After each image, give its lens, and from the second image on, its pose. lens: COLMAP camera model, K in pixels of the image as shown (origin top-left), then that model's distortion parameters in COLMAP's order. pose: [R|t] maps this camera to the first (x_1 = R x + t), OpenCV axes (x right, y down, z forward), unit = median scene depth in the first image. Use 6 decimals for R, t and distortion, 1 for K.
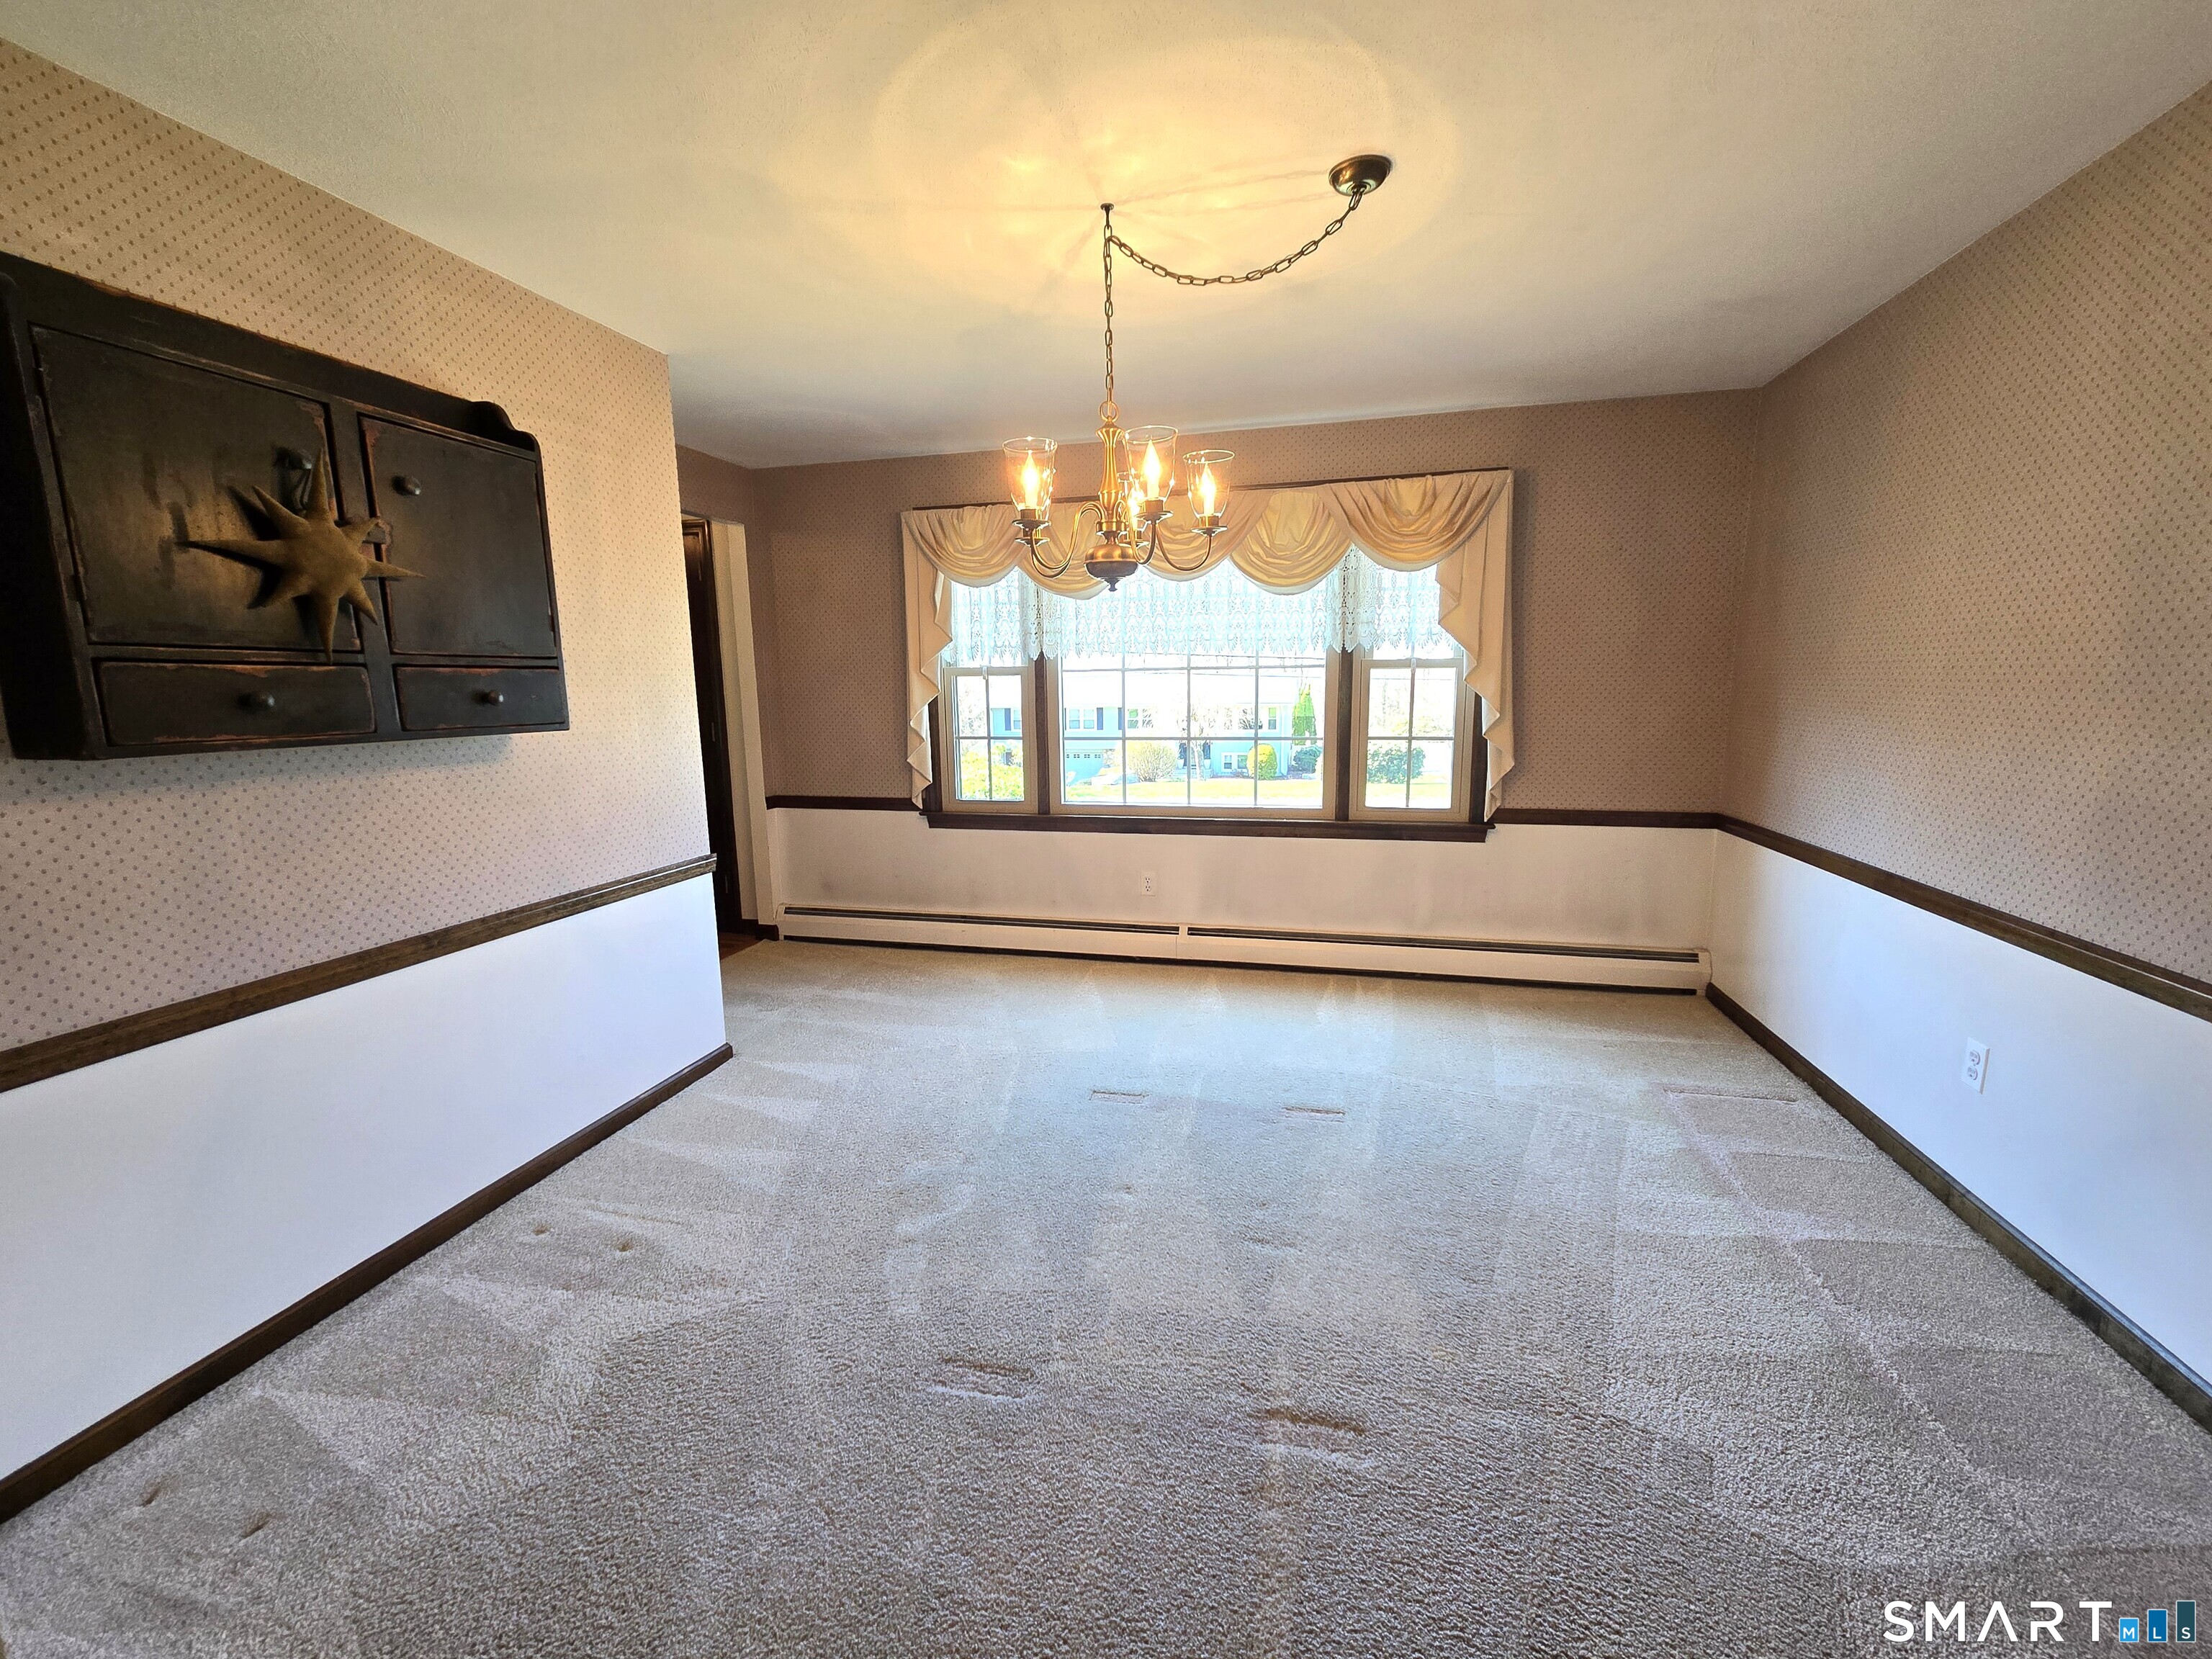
lens RADIAL K [[901.9, 0, 1110.1], [0, 901.9, 831.2], [0, 0, 1]] dist [-0.001246, 0.000836]
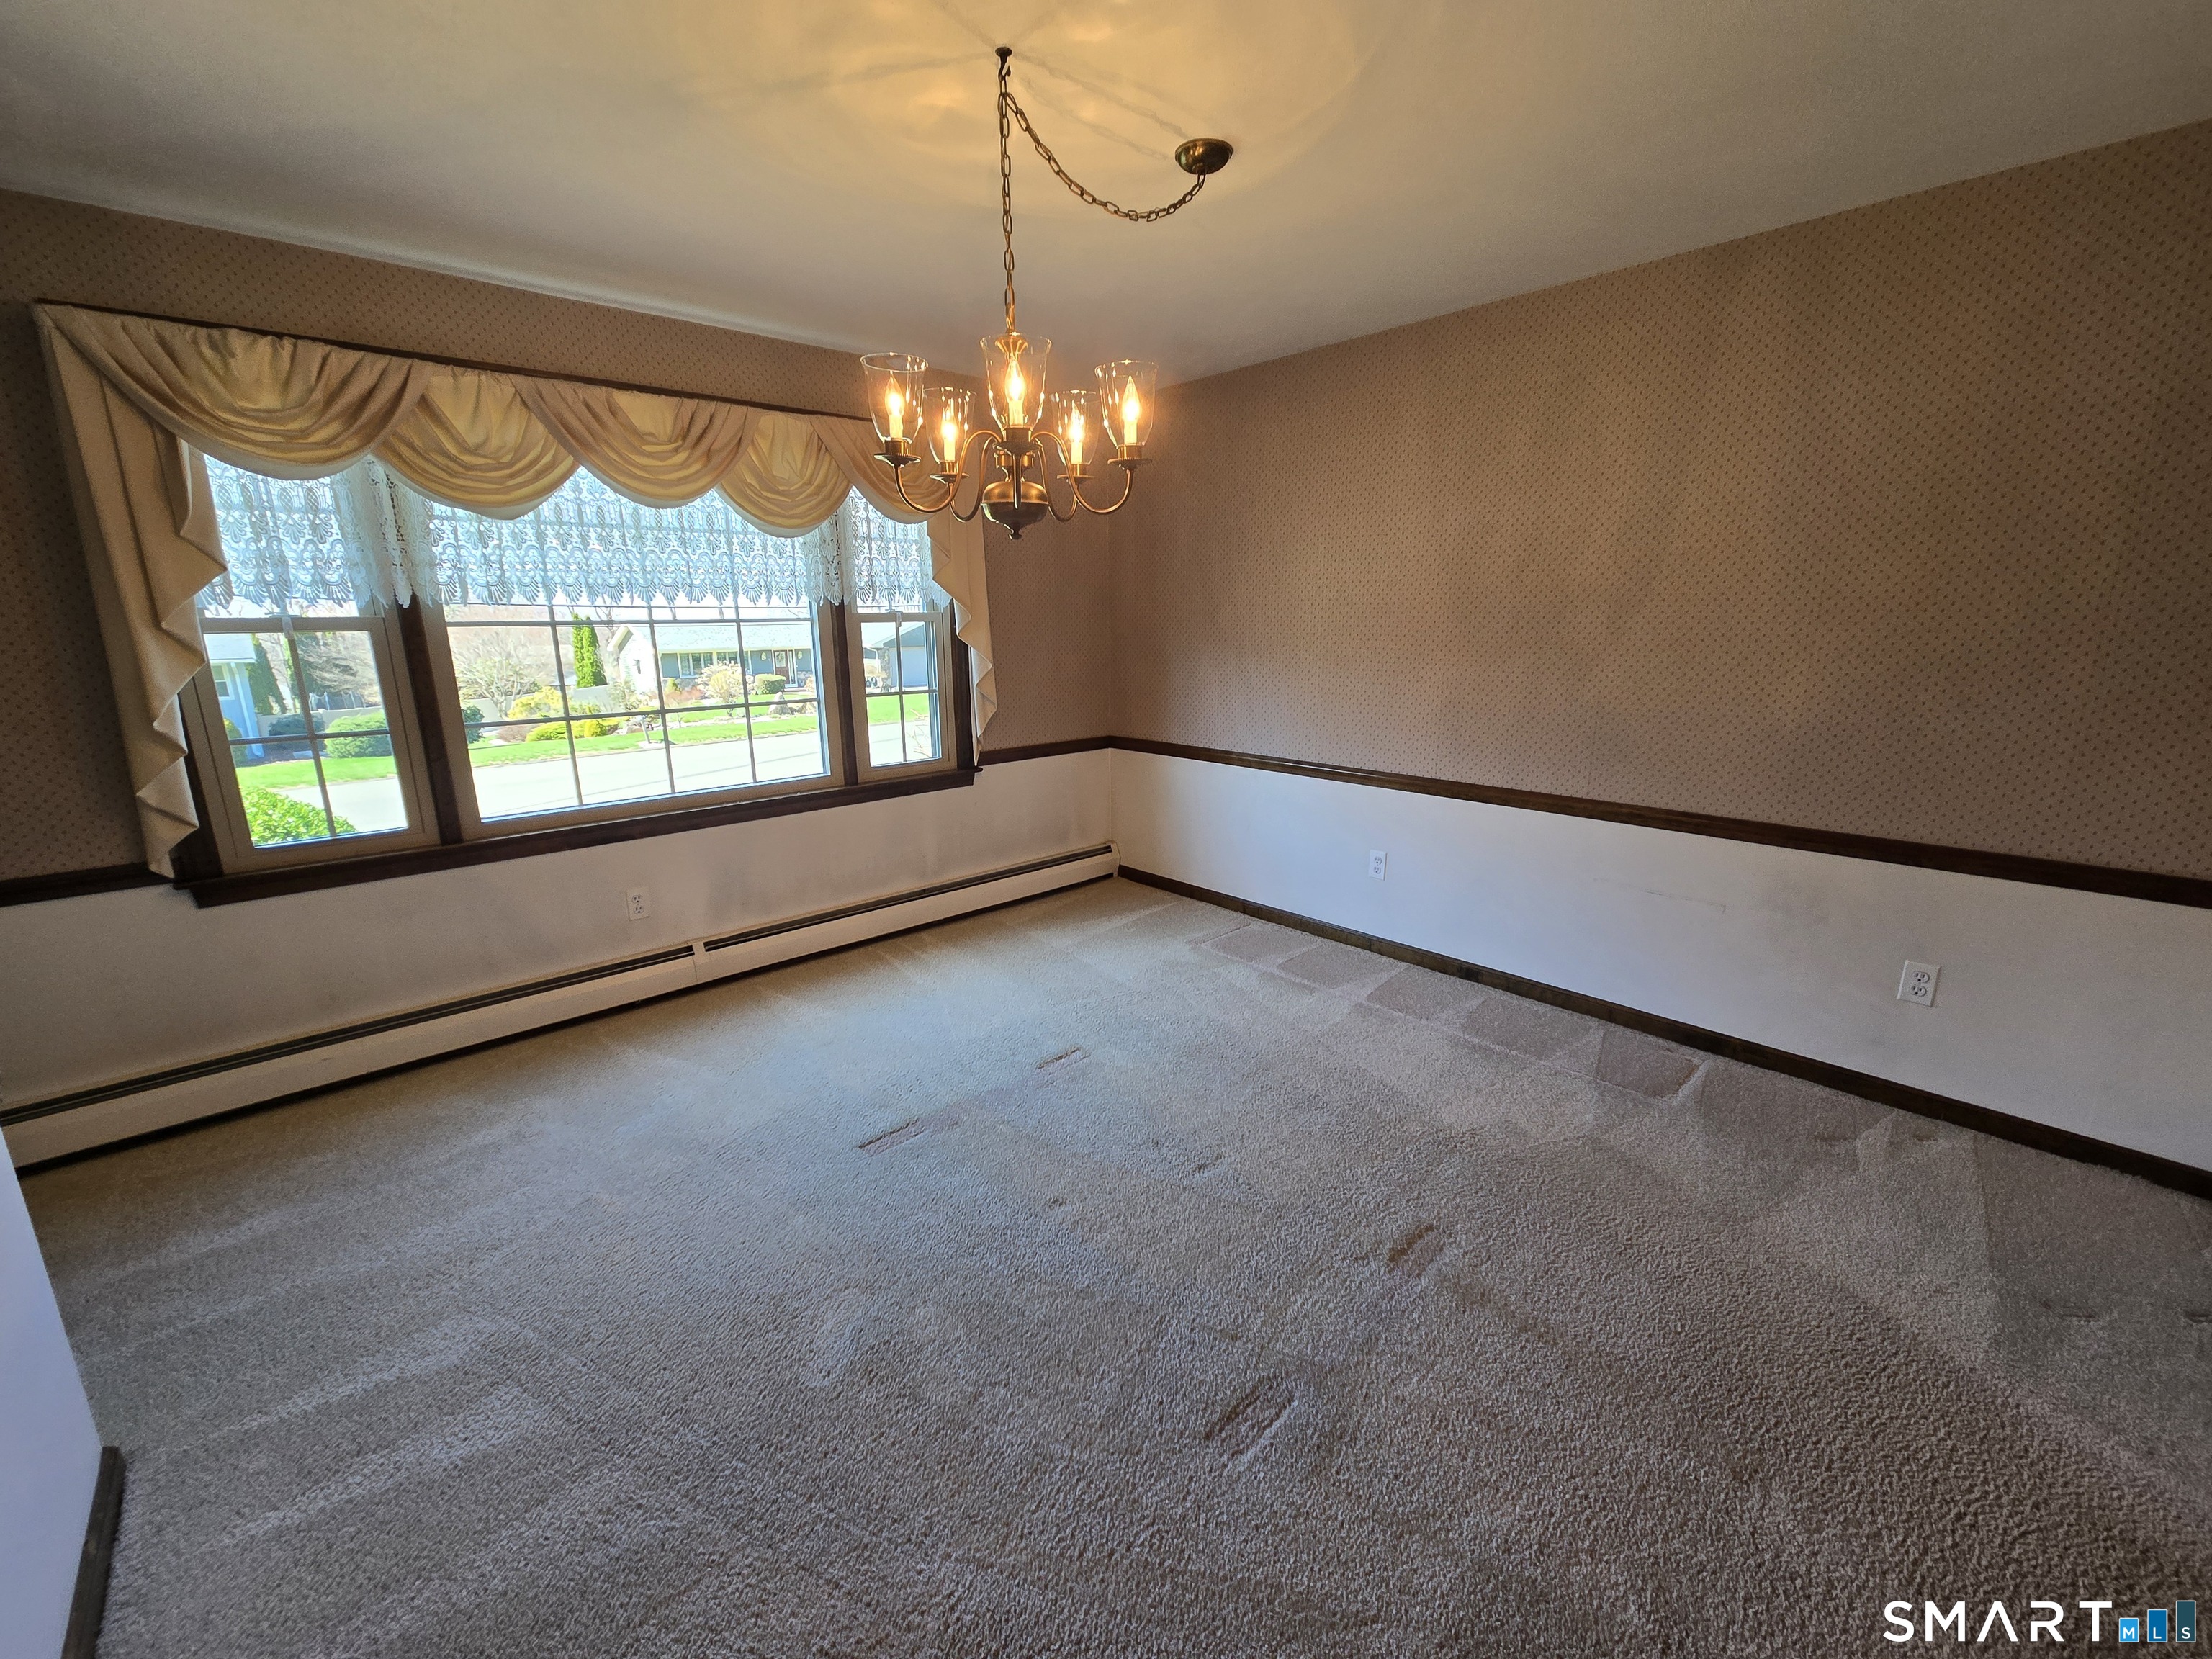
lens RADIAL K [[901.9, 0, 1099.1], [0, 901.9, 828.7], [0, 0, 1]] dist [-0.001246, 0.000836]
pose [[0.558178, -0.184486, 0.808951, -0.381771], [0.139452, 0.981958, 0.127719, -0.052863], [-0.817918, 0.041520, 0.573835, 0.256619]]
